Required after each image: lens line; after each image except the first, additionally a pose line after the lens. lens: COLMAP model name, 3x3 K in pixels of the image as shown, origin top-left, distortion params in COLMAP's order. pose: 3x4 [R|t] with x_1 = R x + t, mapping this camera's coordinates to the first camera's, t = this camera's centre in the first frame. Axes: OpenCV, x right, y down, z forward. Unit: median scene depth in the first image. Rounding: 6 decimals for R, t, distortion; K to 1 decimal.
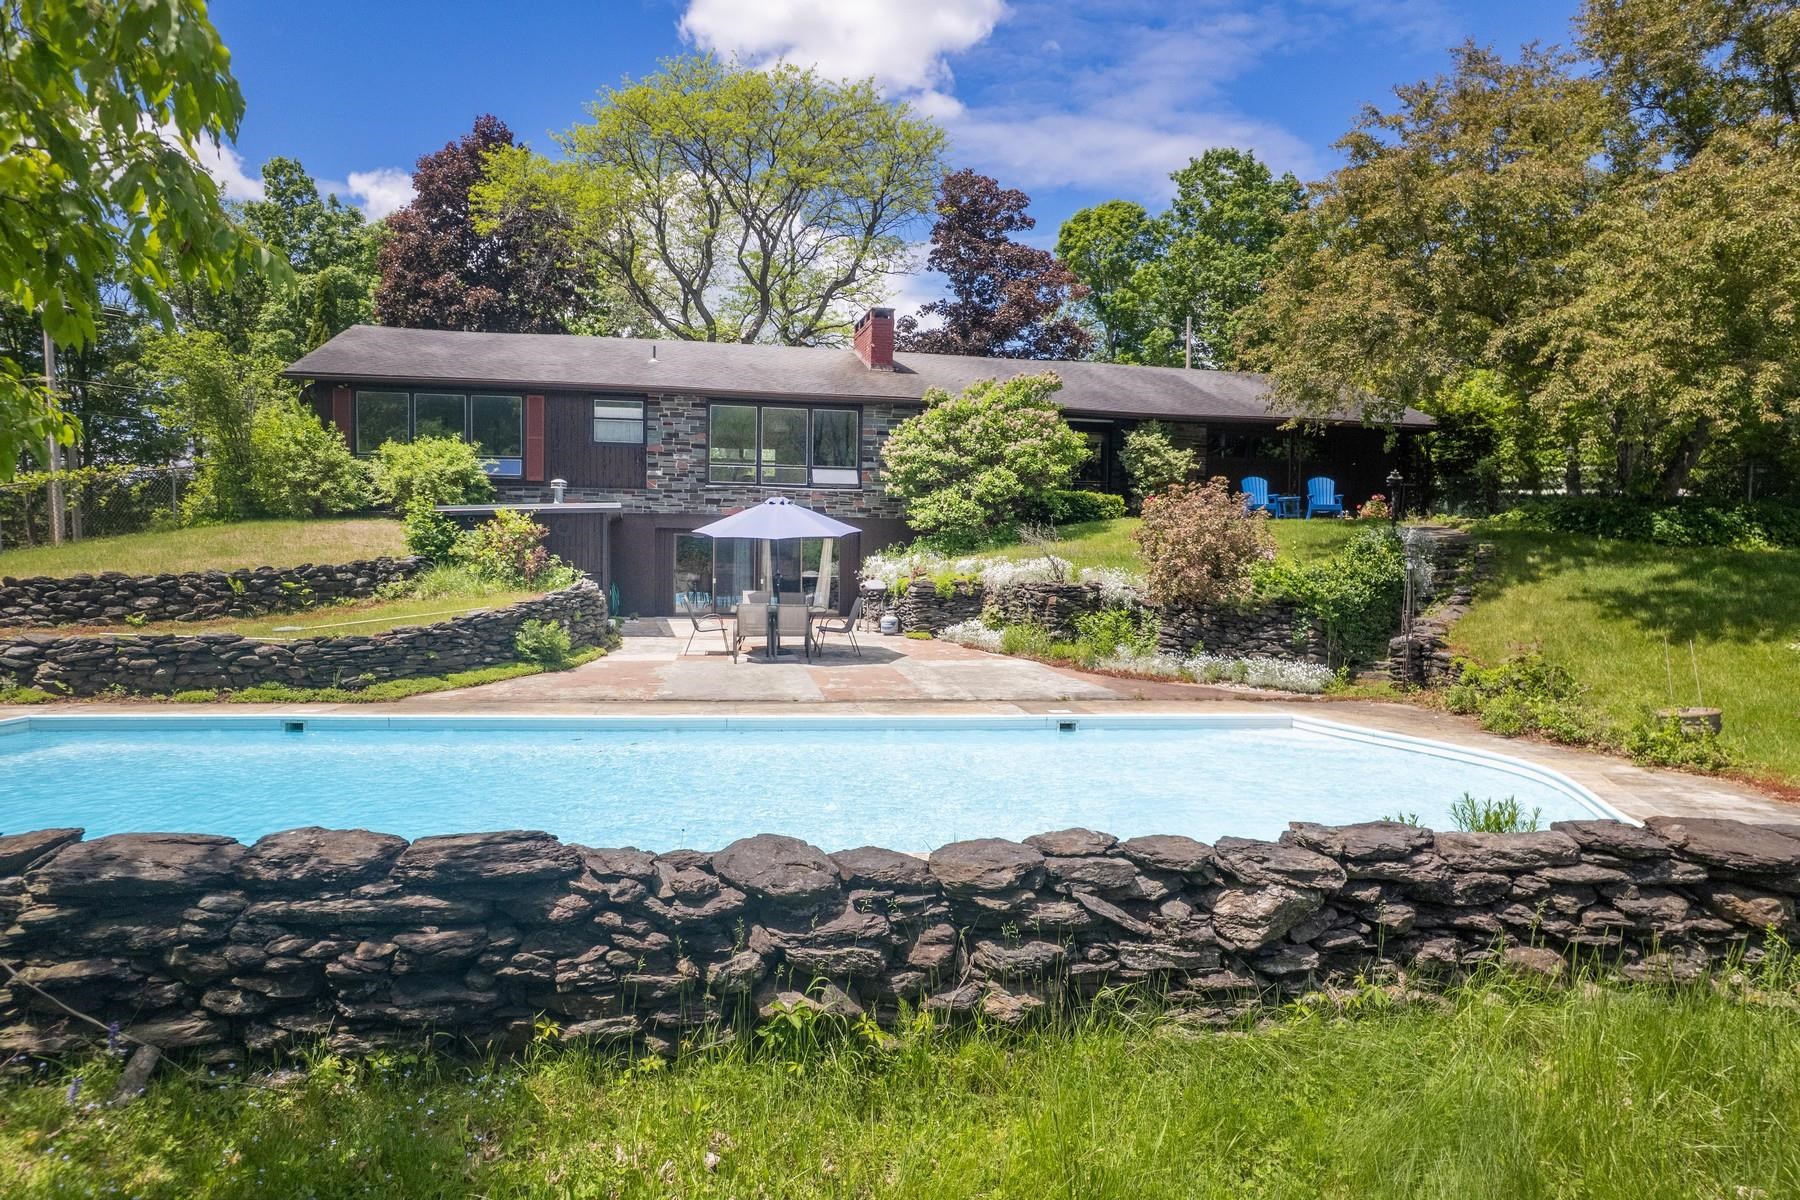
lens RADIAL K [[1143.3, 0, 911.4], [0, 1143.3, 650.0], [0, 0, 1]] dist [-0.074762, 0.076834]
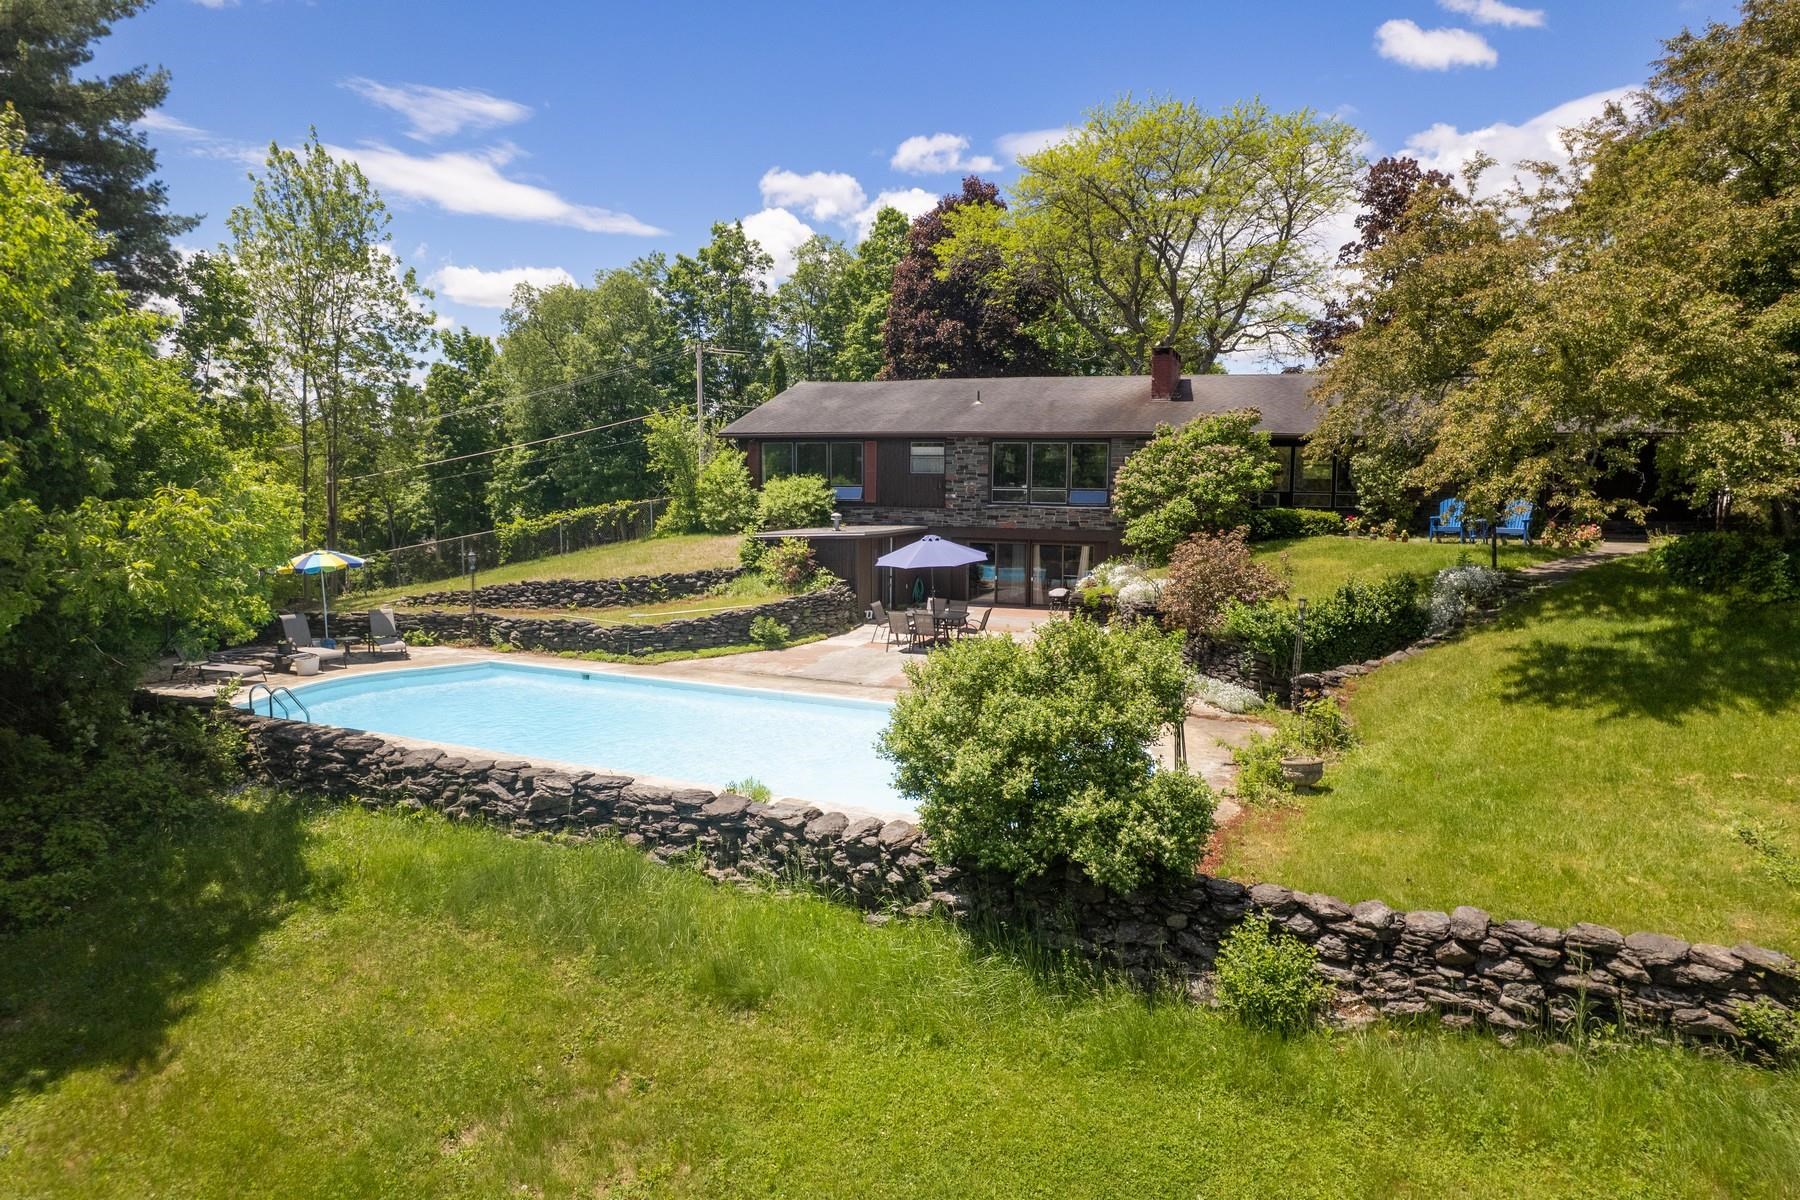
lens RADIAL K [[1147.0, 0, 936.5], [0, 1147.0, 609.2], [0, 0, 1]] dist [-0.084310, 0.098472]
pose [[0.849230, 0.053450, -0.525312, 0.685506], [-0.043632, 0.998565, 0.031066, -0.093974], [0.526218, -0.003462, 0.850343, -0.216230]]
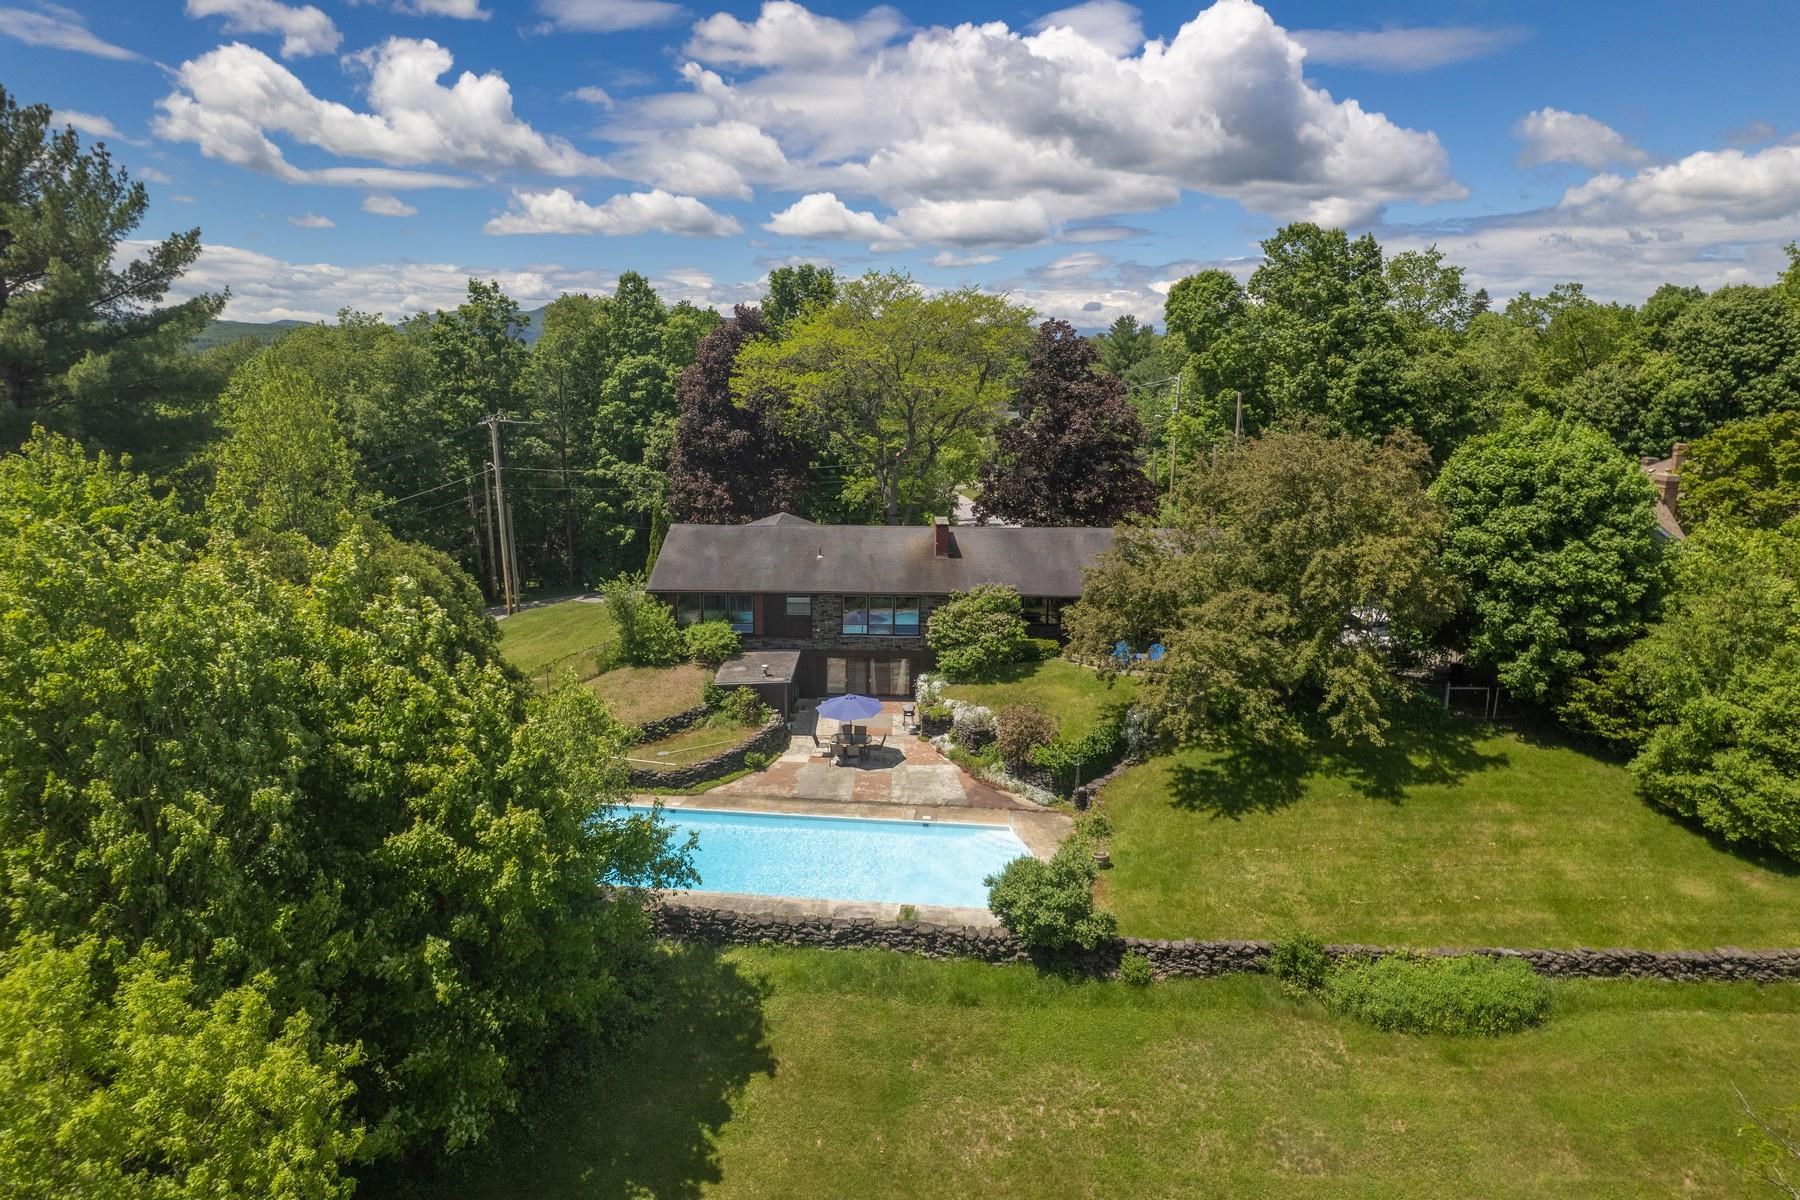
lens RADIAL K [[1147.0, 0, 936.5], [0, 1147.0, 609.2], [0, 0, 1]] dist [-0.084310, 0.098472]
pose [[0.978483, 0.048254, -0.200606, 0.572630], [-0.022193, 0.991241, 0.130186, -0.676403], [0.205131, -0.122933, 0.970983, -1.365672]]
